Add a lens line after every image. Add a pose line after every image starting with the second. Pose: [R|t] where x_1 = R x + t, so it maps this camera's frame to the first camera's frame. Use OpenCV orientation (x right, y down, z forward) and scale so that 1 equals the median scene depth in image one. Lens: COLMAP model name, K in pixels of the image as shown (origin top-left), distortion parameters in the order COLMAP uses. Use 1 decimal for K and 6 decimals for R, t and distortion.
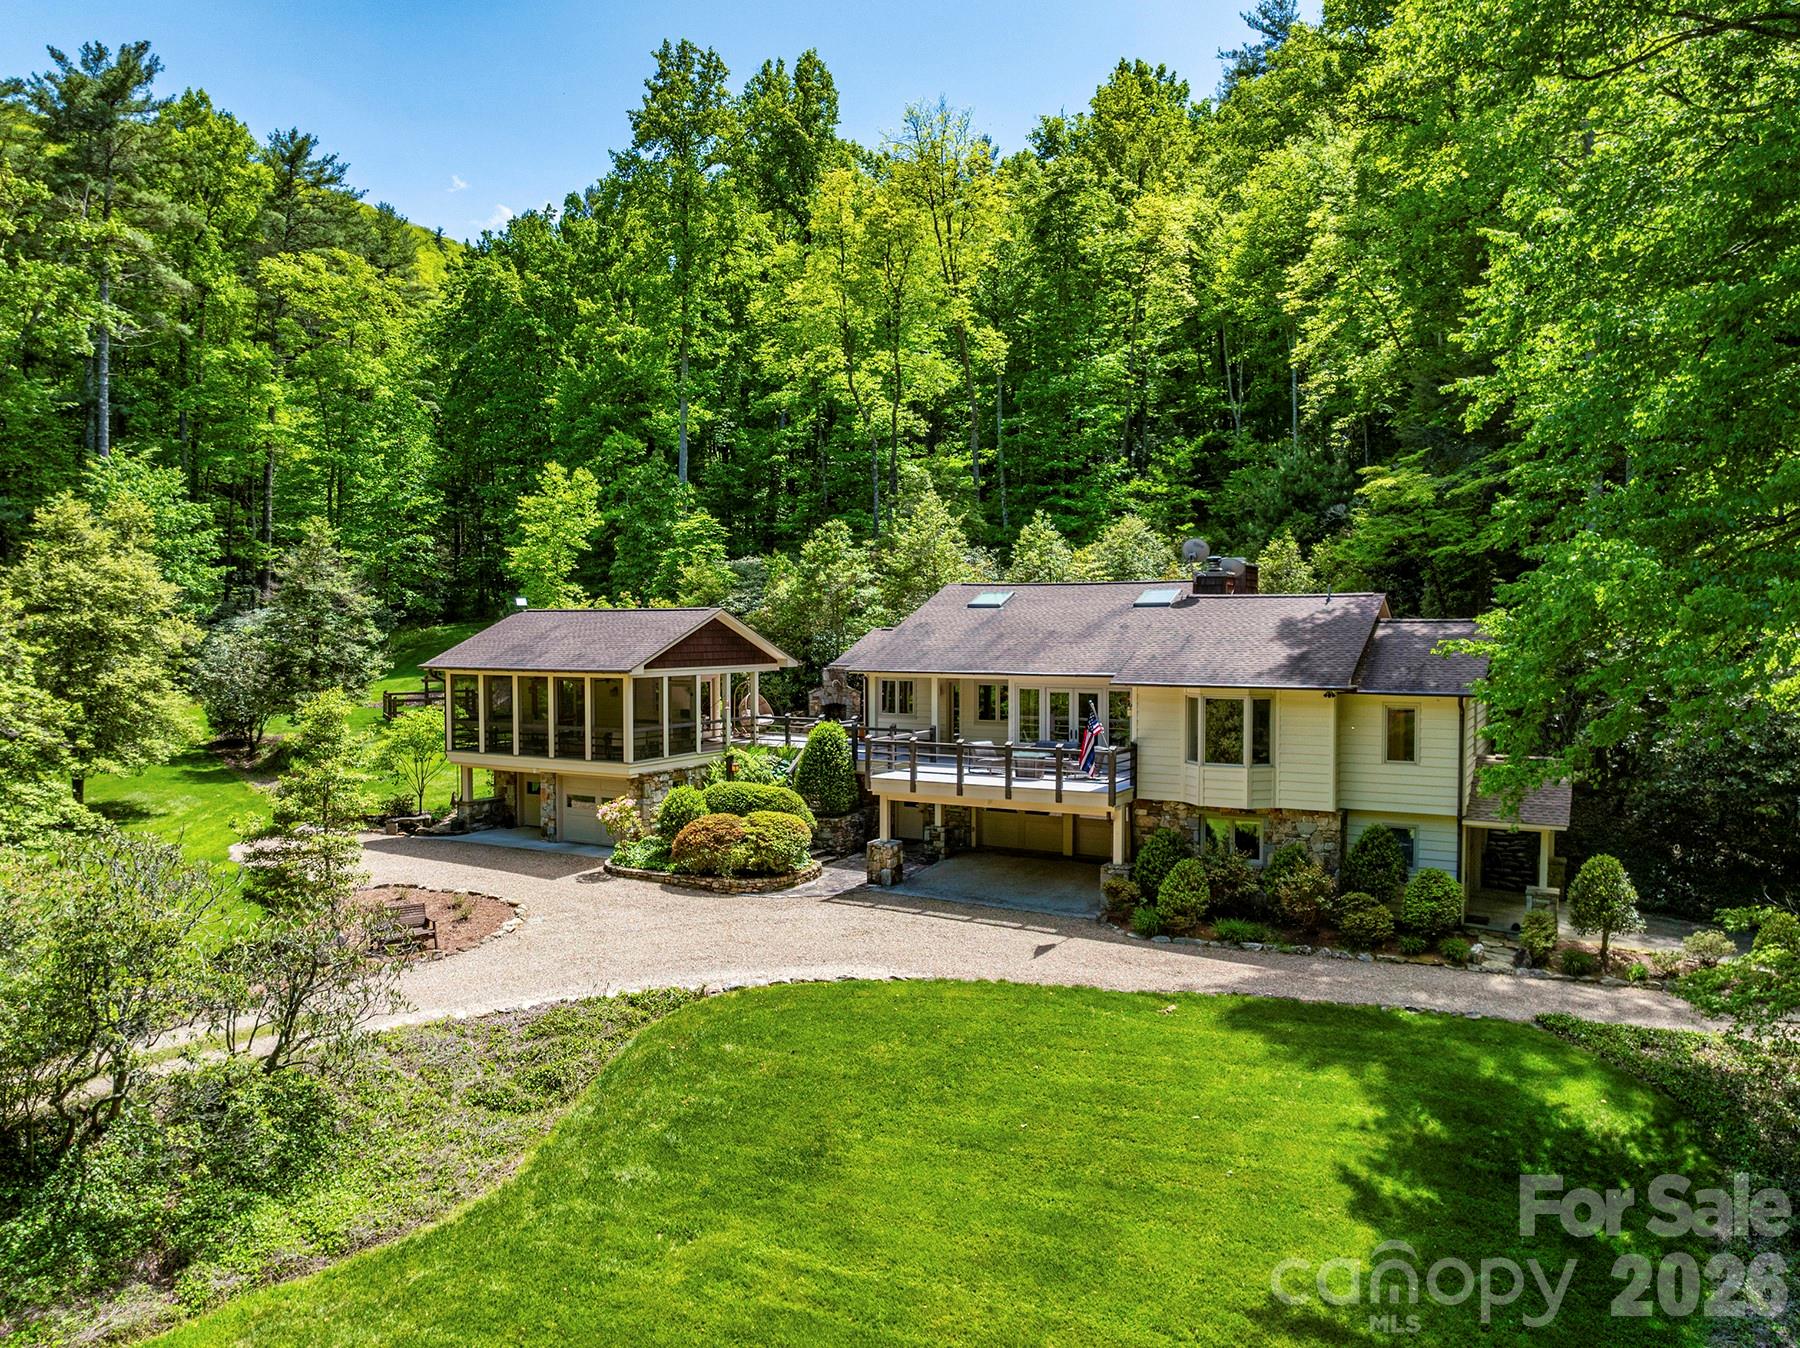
lens RADIAL K [[1287.7, 0, 890.1], [0, 1287.7, 675.5], [0, 0, 1]] dist [-0.031548, -0.008251]
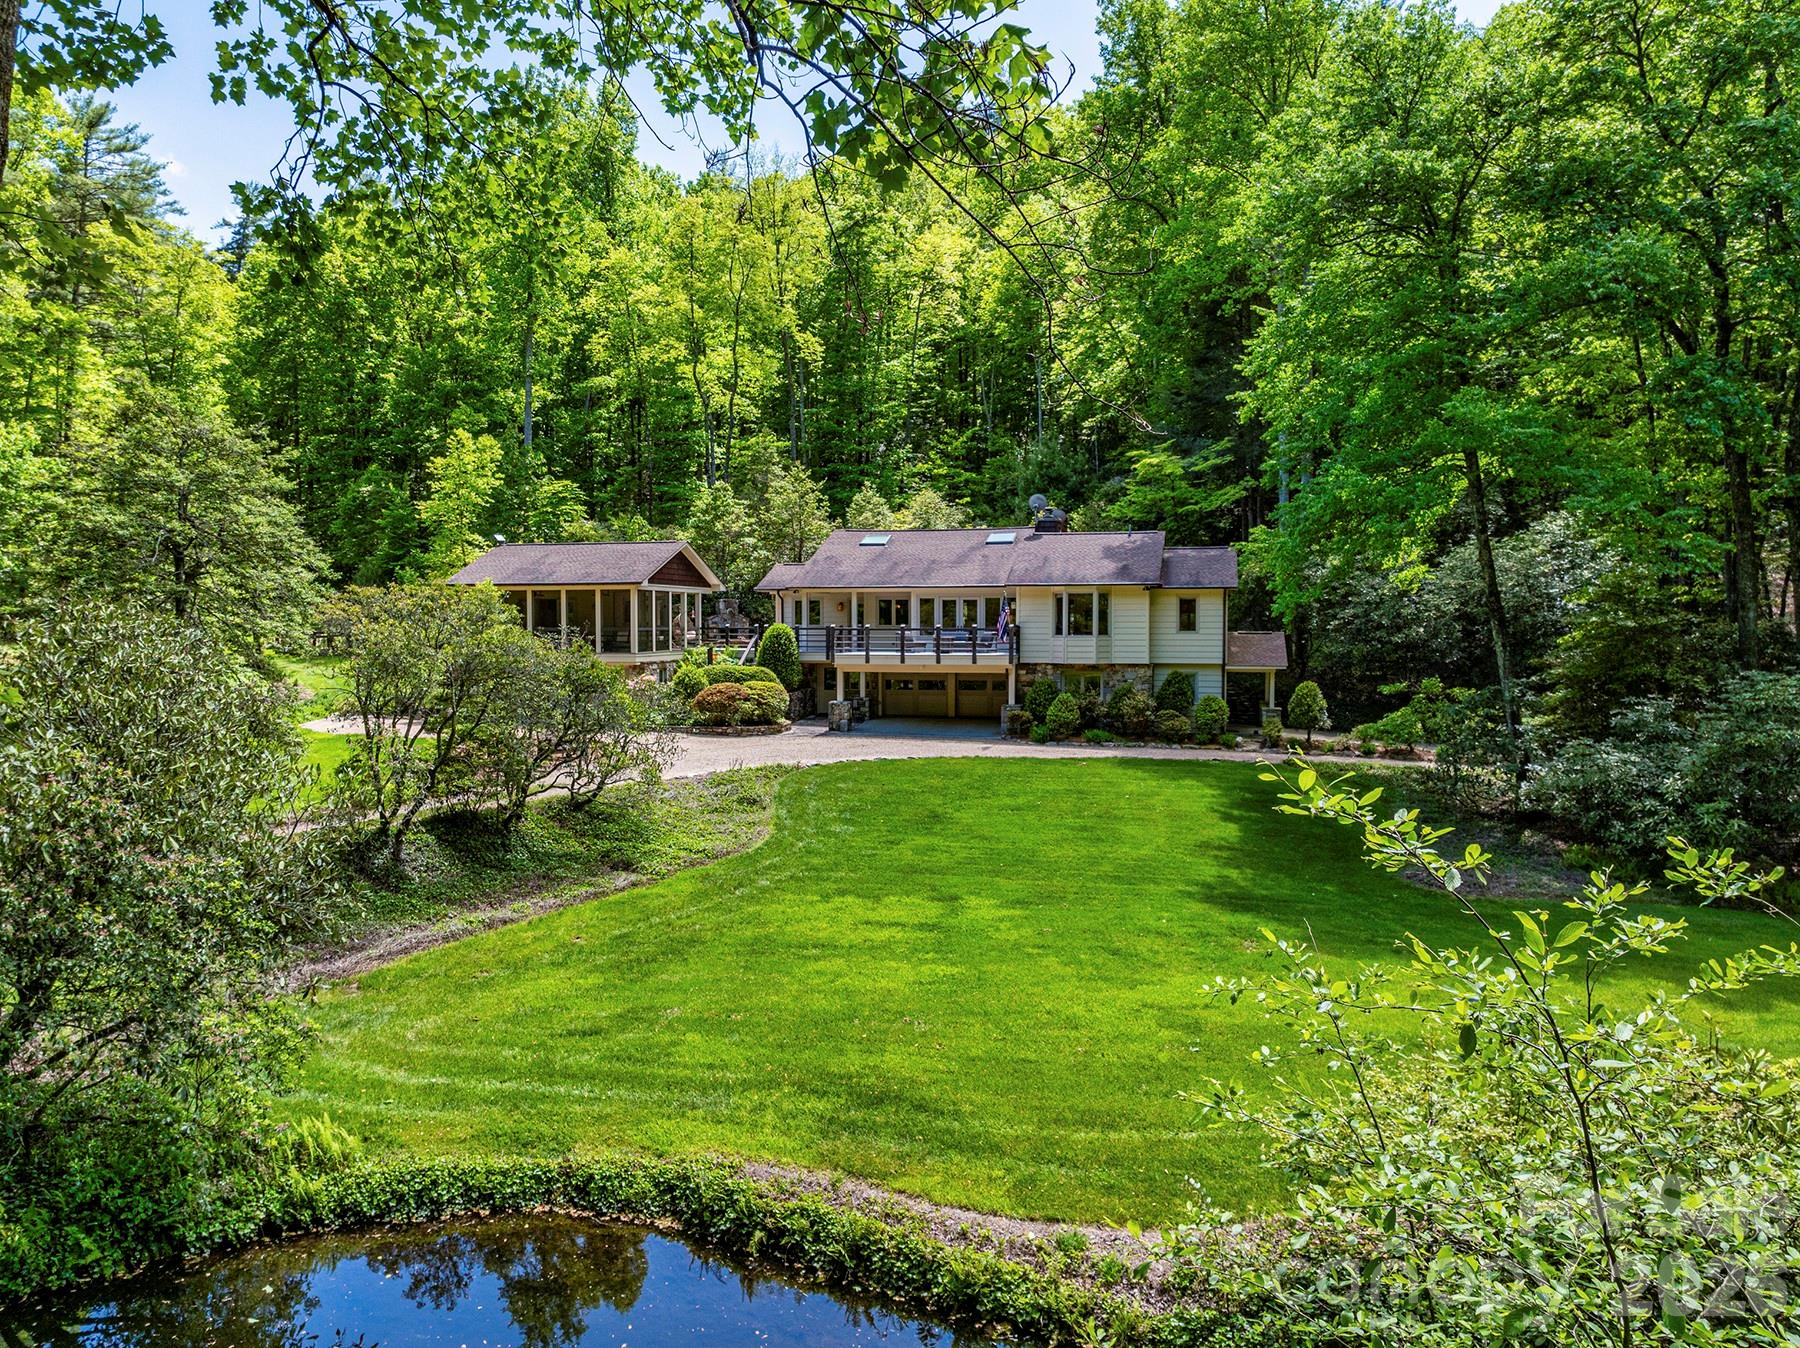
lens RADIAL K [[1287.7, 0, 899.0], [0, 1287.7, 680.2], [0, 0, 1]] dist [-0.031548, -0.008251]
pose [[0.963529, -0.010985, 0.267377, -0.198563], [0.009662, 0.999934, 0.006262, 0.060693], [-0.267428, -0.003450, 0.963572, -0.234456]]
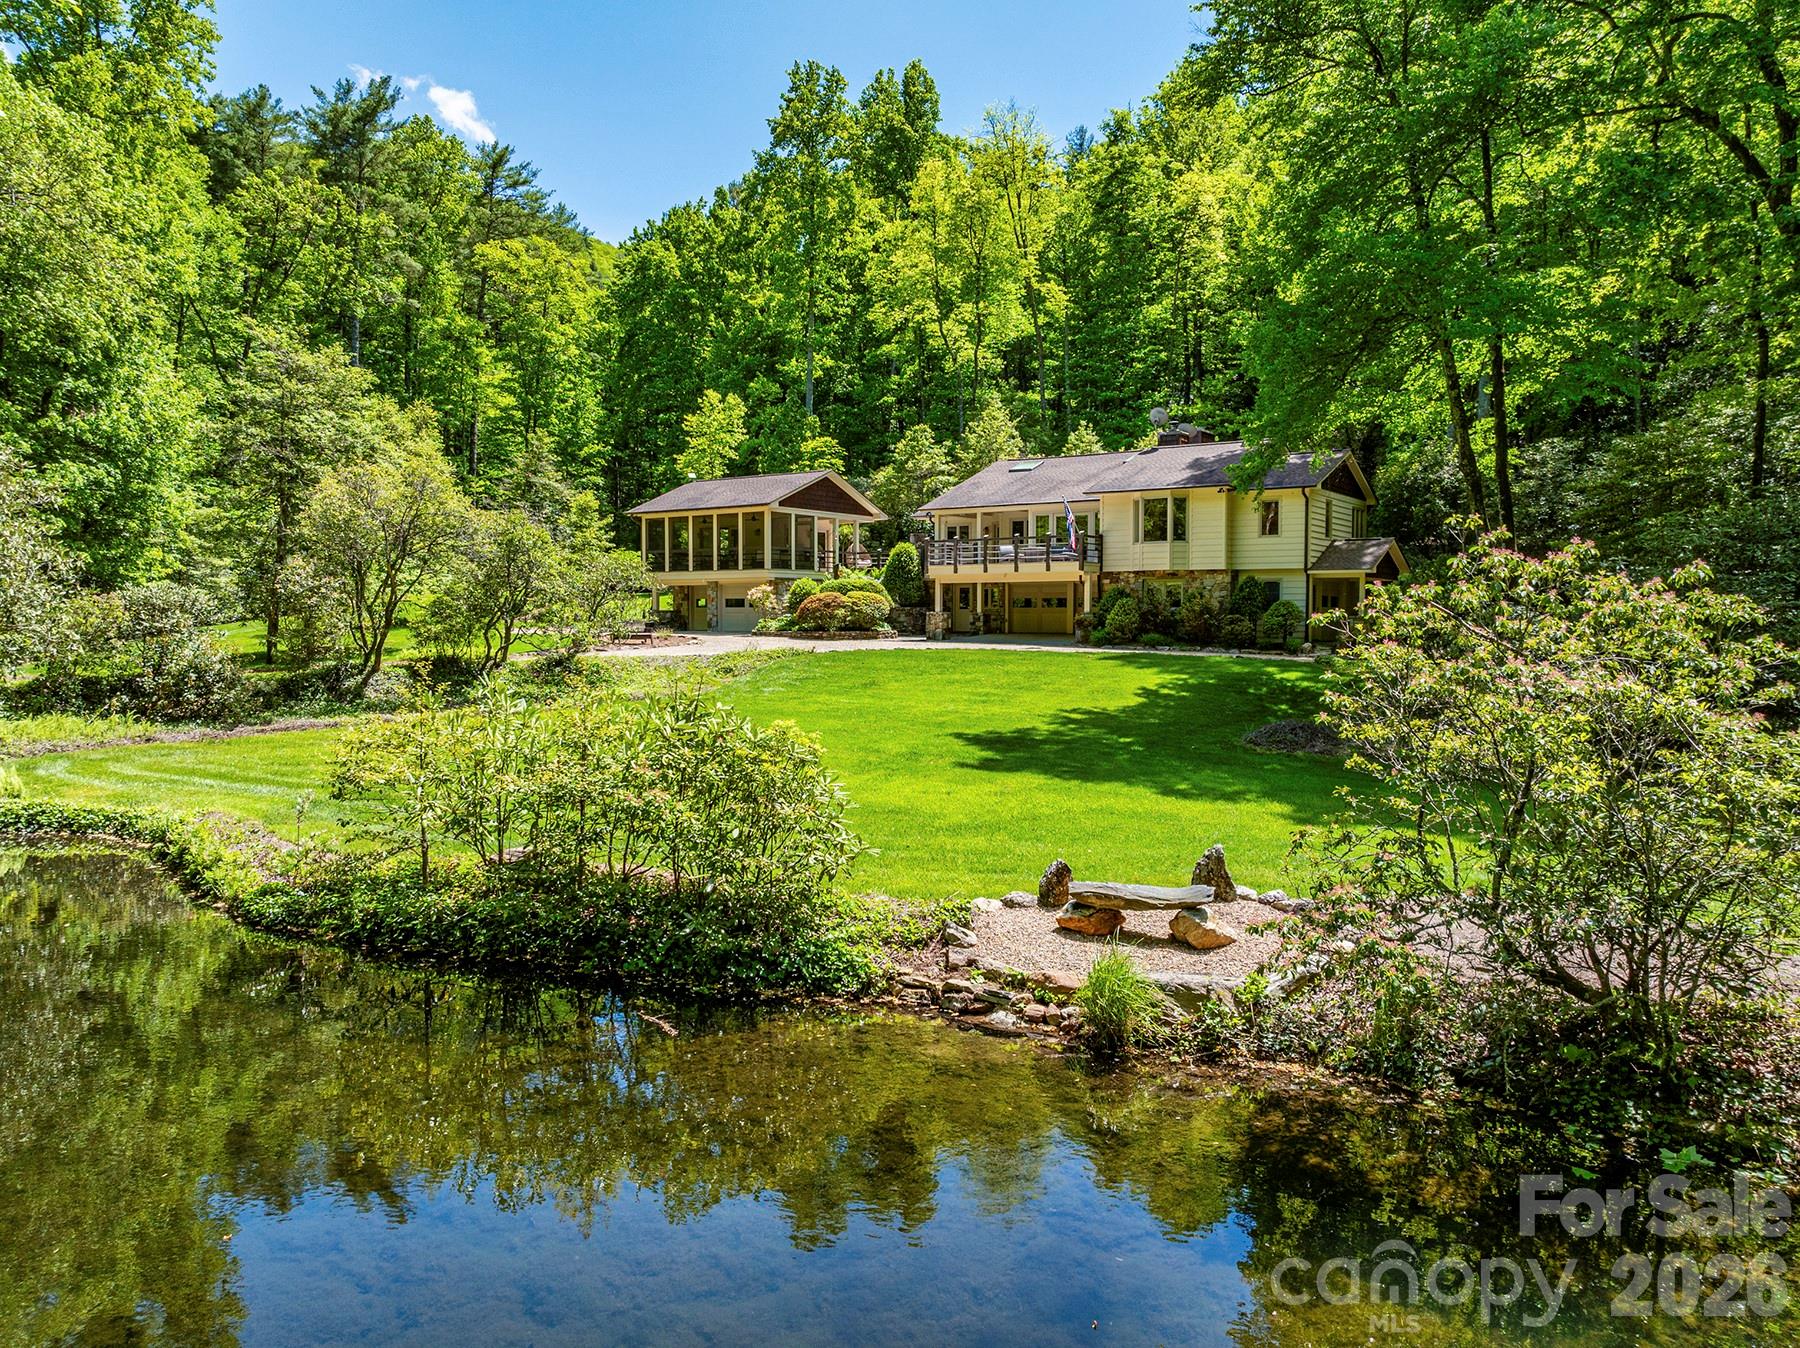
lens RADIAL K [[1287.7, 0, 884.4], [0, 1287.7, 665.0], [0, 0, 1]] dist [-0.031548, -0.008251]
pose [[0.994484, 0.006080, -0.104716, 0.055398], [-0.006283, 0.999979, -0.001607, 0.119804], [0.104704, 0.002256, 0.994501, -0.296483]]
